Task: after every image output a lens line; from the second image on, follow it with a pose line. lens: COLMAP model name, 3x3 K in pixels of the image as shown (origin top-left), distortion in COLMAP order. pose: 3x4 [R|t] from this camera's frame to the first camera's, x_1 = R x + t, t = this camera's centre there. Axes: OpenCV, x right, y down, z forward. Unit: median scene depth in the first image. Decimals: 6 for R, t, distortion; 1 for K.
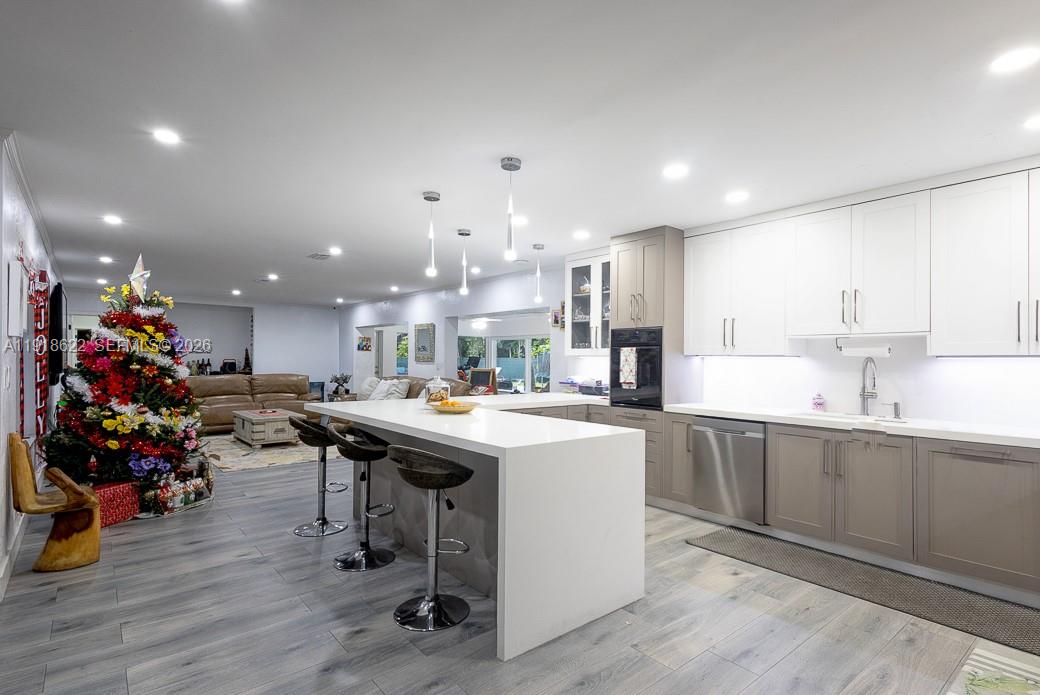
lens RADIAL K [[498.6, 0, 518.5], [0, 498.6, 353.0], [0, 0, 1]] dist [0.003067, 0.000427]
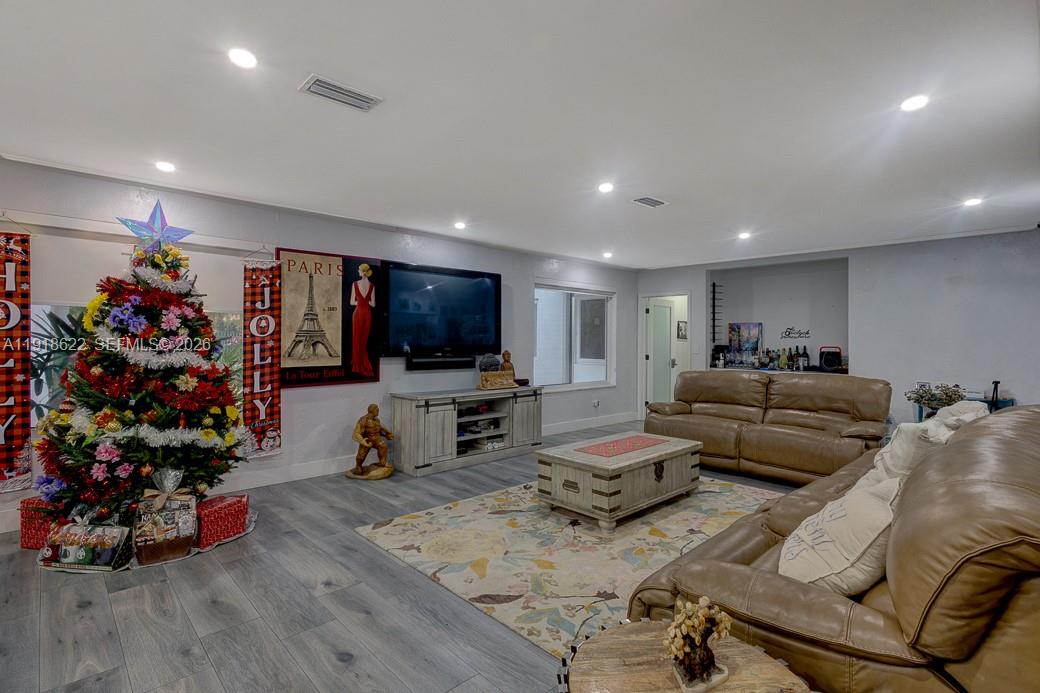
lens RADIAL K [[498.6, 0, 516.2], [0, 498.6, 348.6], [0, 0, 1]] dist [0.003067, 0.000427]
pose [[0.090037, 0.014194, -0.995837, 0.020470], [-0.000278, 0.999899, 0.014227, 0.008944], [0.995938, -0.001004, 0.090031, 0.896962]]
